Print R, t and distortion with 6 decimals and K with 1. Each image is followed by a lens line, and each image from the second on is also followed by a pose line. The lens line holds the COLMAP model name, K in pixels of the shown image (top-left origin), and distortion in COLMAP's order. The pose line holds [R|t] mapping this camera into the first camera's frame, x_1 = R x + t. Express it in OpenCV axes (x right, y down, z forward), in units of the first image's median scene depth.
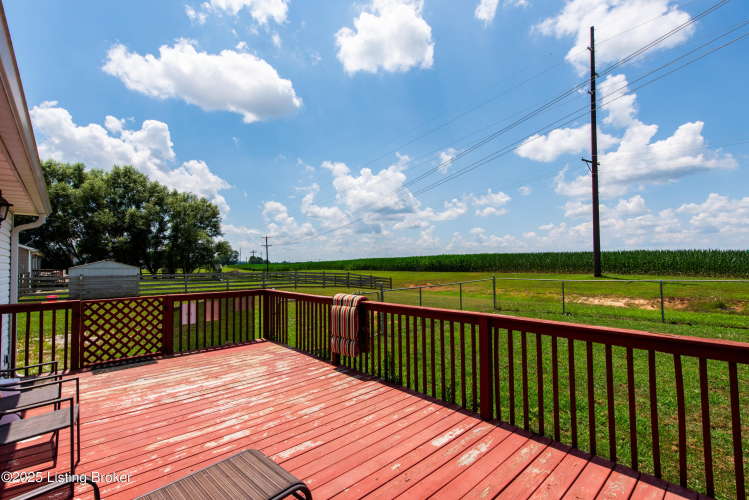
lens RADIAL K [[334.8, 0, 380.7], [0, 334.8, 252.9], [0, 0, 1]] dist [0.016789, -0.000380]
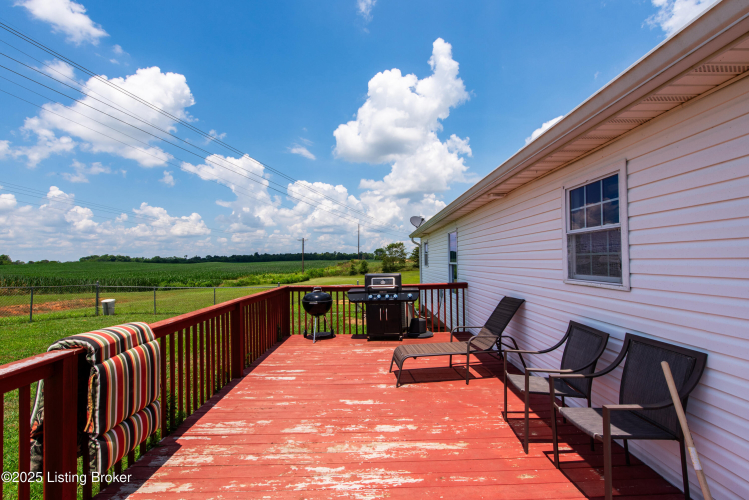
lens RADIAL K [[339.7, 0, 375.0], [0, 339.7, 253.5], [0, 0, 1]] dist [0.014111, -0.005328]
pose [[-0.733156, 0.034153, 0.679202, -0.098667], [0.000103, 0.998744, -0.050110, 0.006970], [-0.680060, -0.036669, -0.732239, 0.159761]]
